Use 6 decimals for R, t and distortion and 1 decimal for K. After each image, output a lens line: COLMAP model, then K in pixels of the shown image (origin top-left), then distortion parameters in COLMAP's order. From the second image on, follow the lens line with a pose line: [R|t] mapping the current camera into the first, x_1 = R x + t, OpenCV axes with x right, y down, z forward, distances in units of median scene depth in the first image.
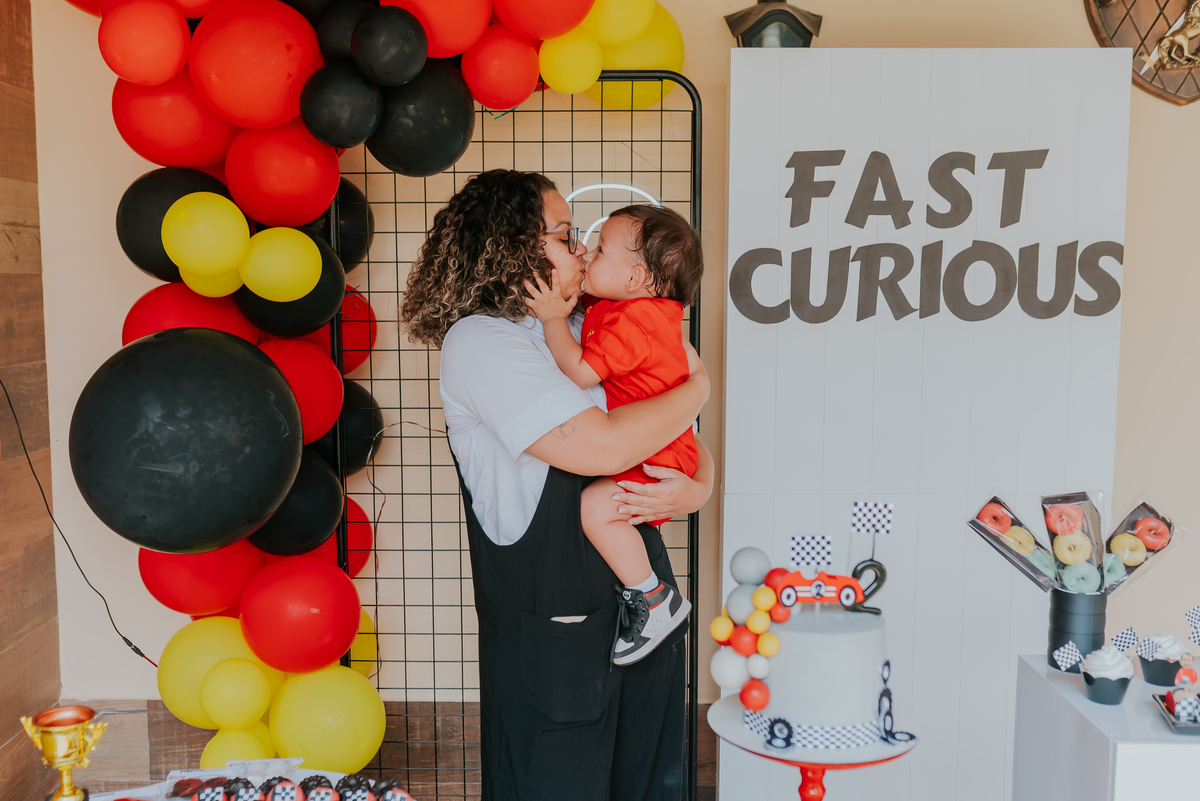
lens RADIAL K [[1213.9, 0, 568.2], [0, 1213.9, 403.6], [0, 0, 1]] dist [-0.010660, 0.023669]
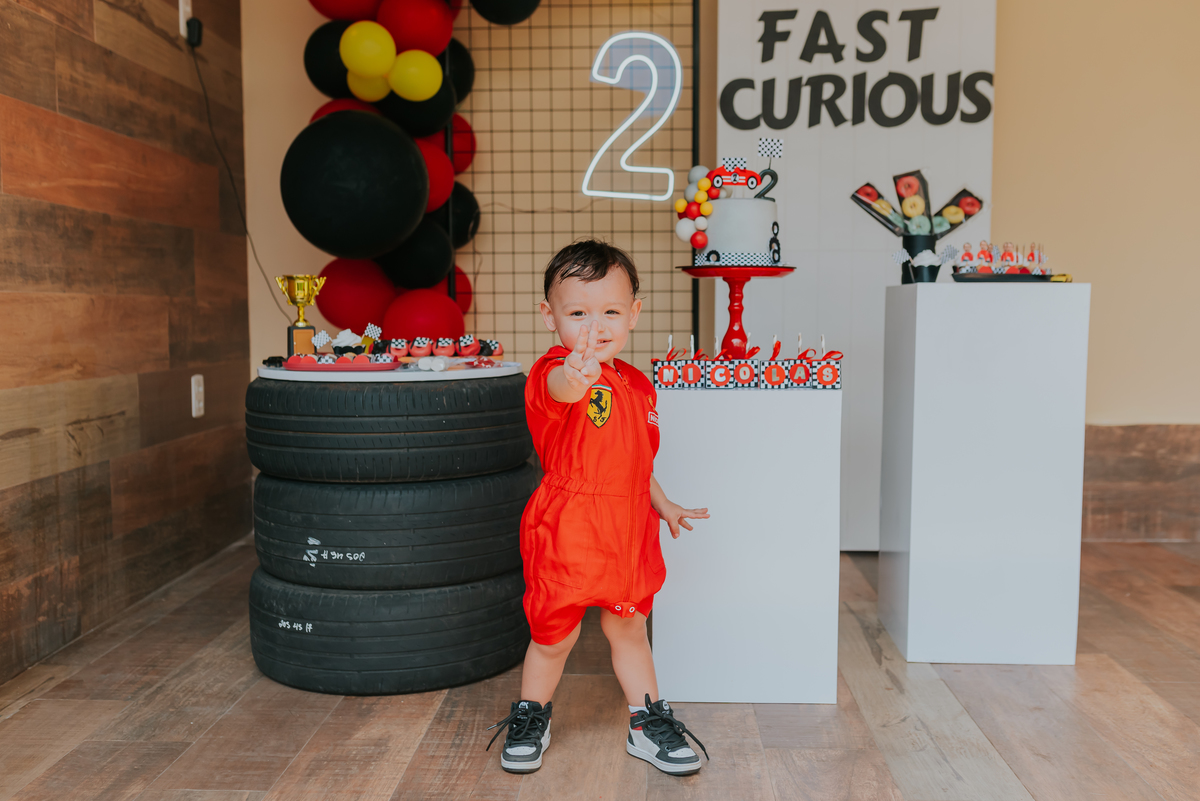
lens RADIAL K [[1147.2, 0, 600.2], [0, 1147.2, 405.9], [0, 0, 1]] dist [-0.001890, 0.001825]
pose [[0.999364, 0.001563, -0.035614, 0.040682], [-0.002245, 0.999815, -0.019121, 0.292738], [0.035578, 0.019188, 0.999183, -0.371979]]
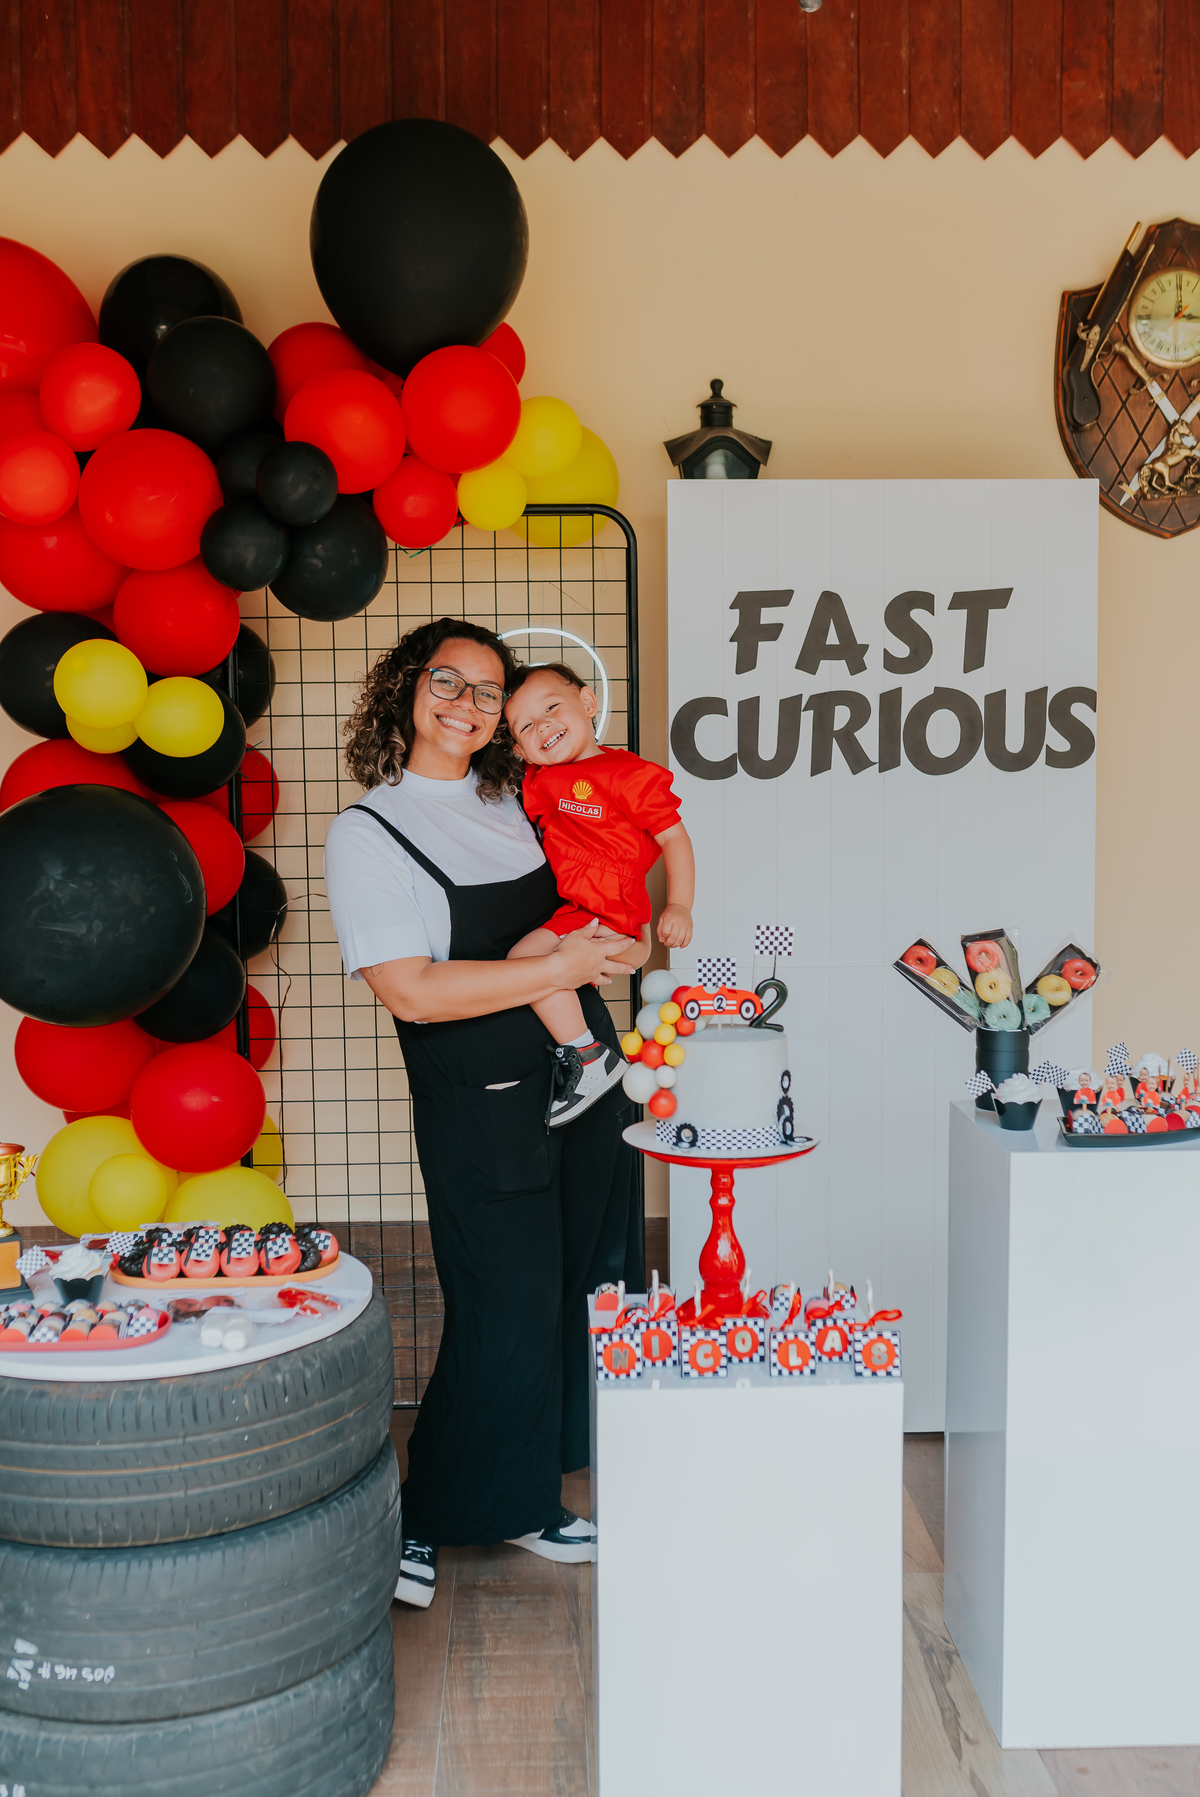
lens RADIAL K [[1757.1, 0, 594.1], [0, 1757.1, 897.1], [0, 0, 1]] dist [-0.004940, 0.011542]
pose [[0.998913, -0.012365, 0.044950, 0.014995], [0.013584, 0.999546, -0.026903, 0.056900], [-0.044597, 0.027484, 0.998627, -0.312959]]
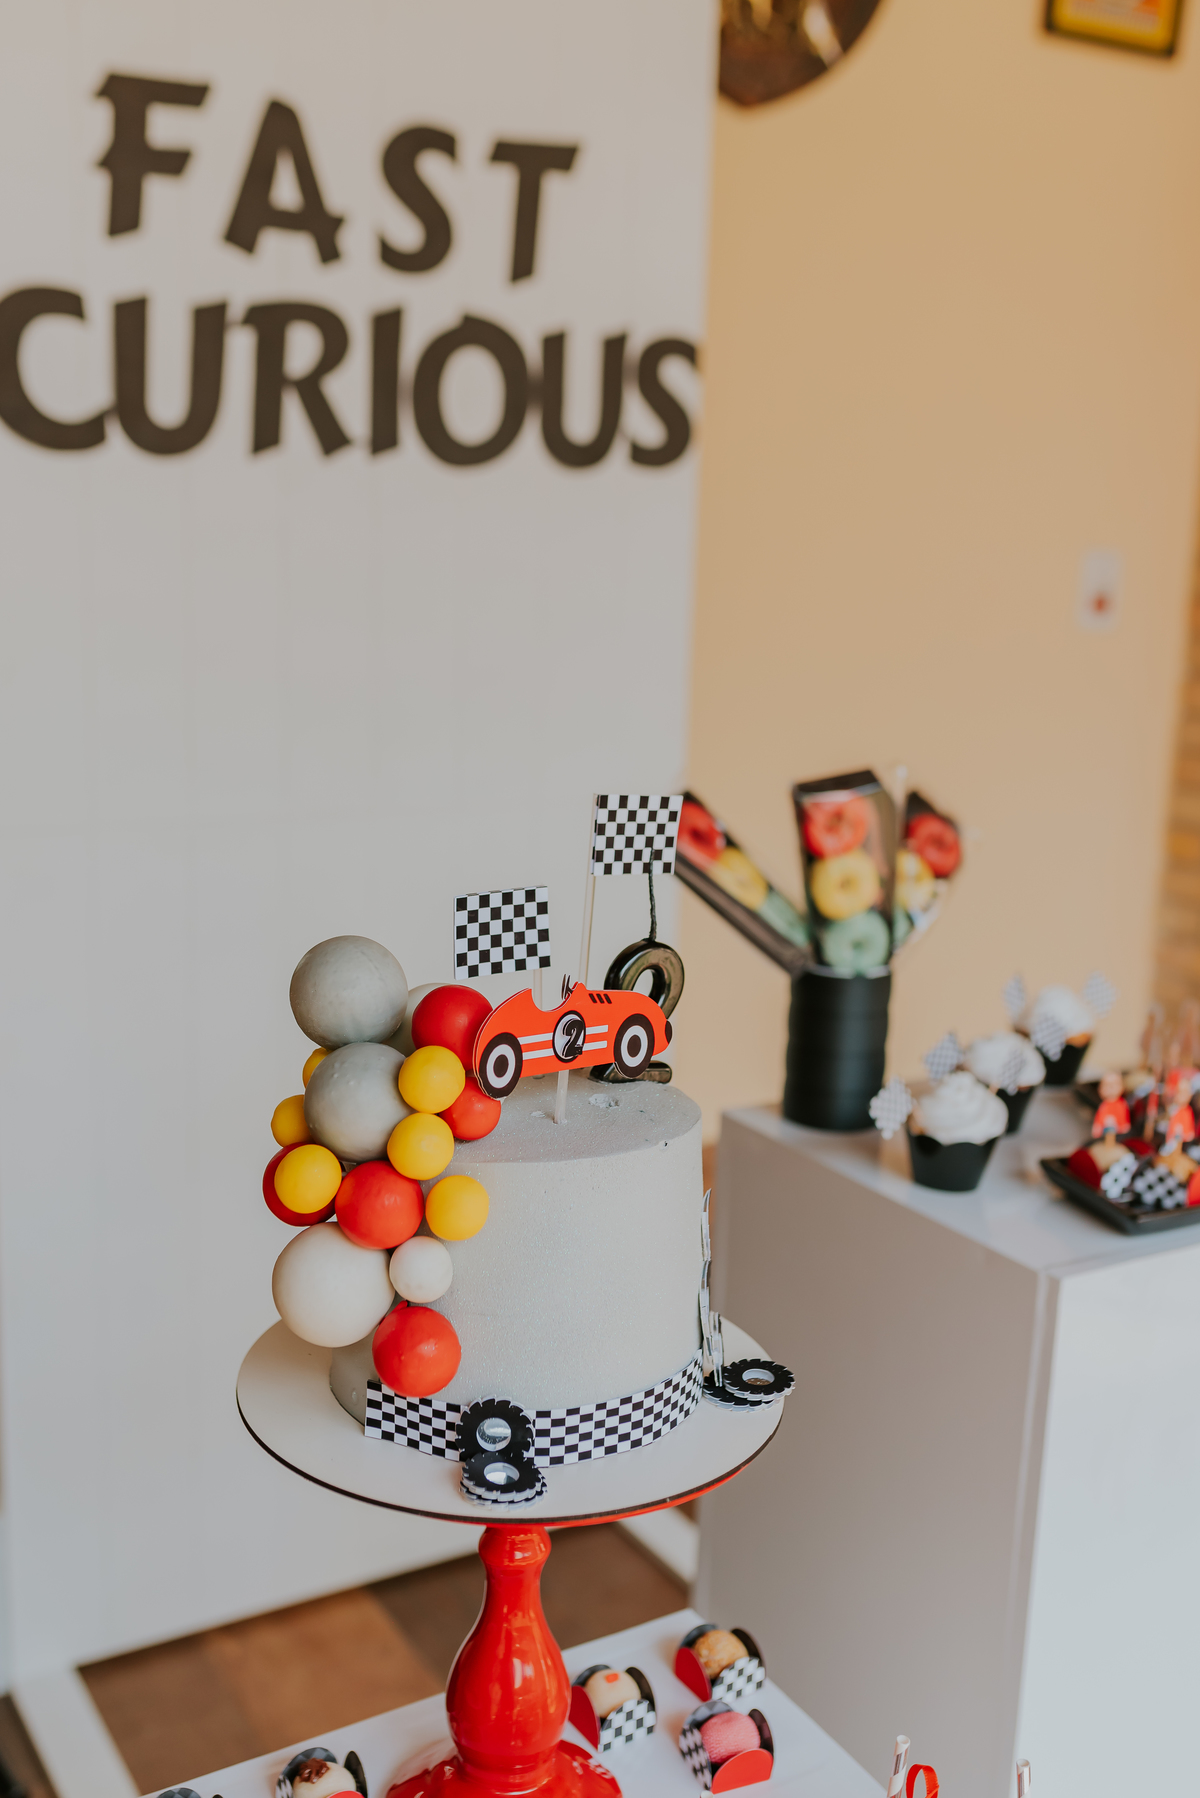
lens RADIAL K [[1818.8, 0, 600.0], [0, 1818.8, 899.0], [0, 0, 1]] dist [-0.010660, 0.023669]
pose [[0.844002, -0.076645, 0.530836, -0.041099], [0.021715, 0.993808, 0.108966, 0.030380], [-0.535901, -0.080440, 0.840440, 0.308170]]
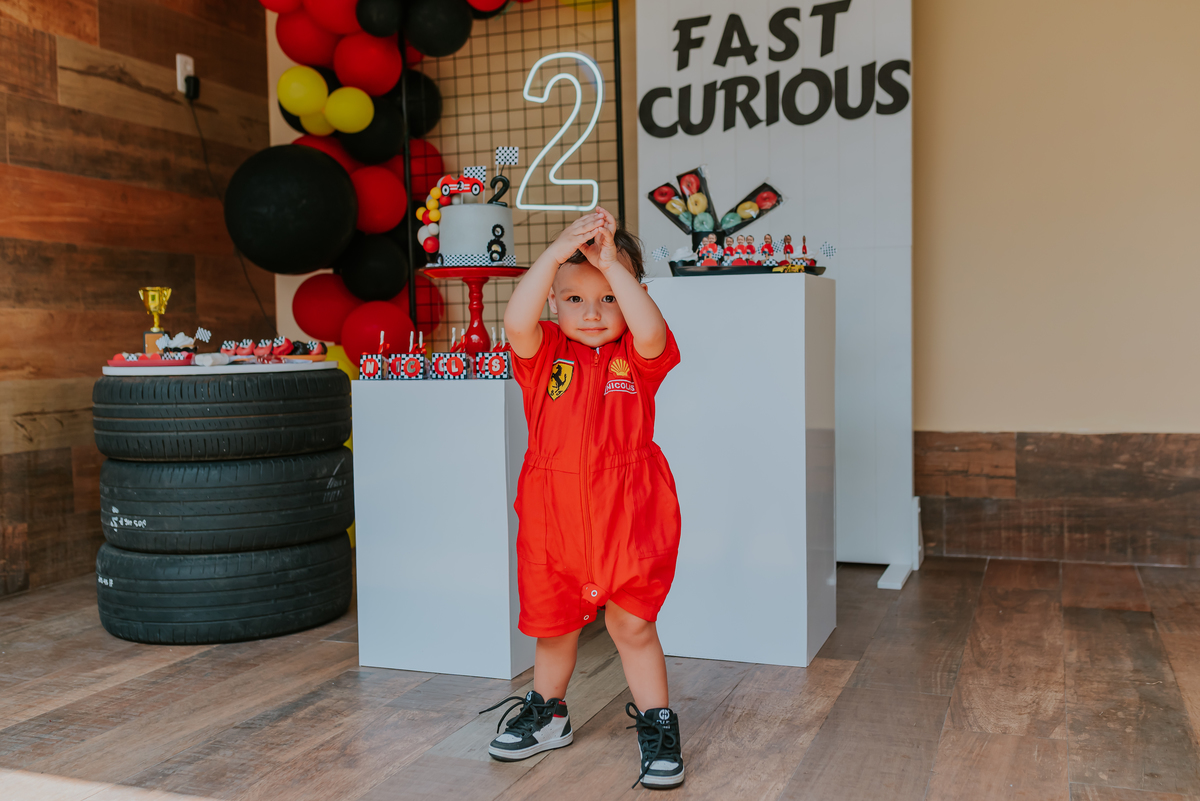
lens RADIAL K [[1180.3, 0, 600.0], [0, 1180.3, 400.5], [0, 0, 1]] dist [-0.003756, 0.002998]
pose [[0.937848, 0.001913, -0.347040, 0.596456], [-0.018716, 0.998808, -0.045074, 0.321884], [0.346540, 0.048768, 0.936766, -0.356700]]
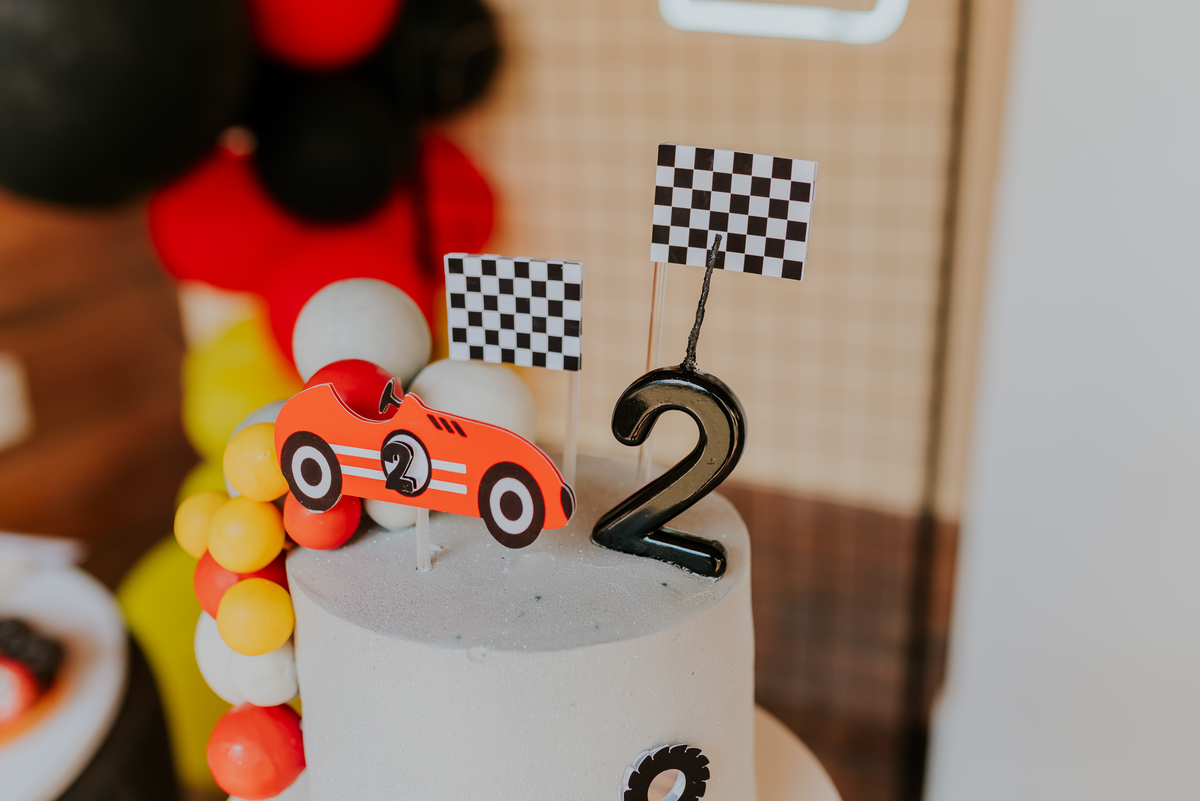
lens RADIAL K [[1173.4, 0, 600.0], [0, 1173.4, 400.5], [0, 0, 1]] dist [-0.004940, 0.011542]
pose [[0.903327, 0.132293, -0.408043, 0.198641], [-0.024210, 0.965461, 0.259420, 0.040972], [0.428269, -0.224463, 0.875330, 0.453272]]
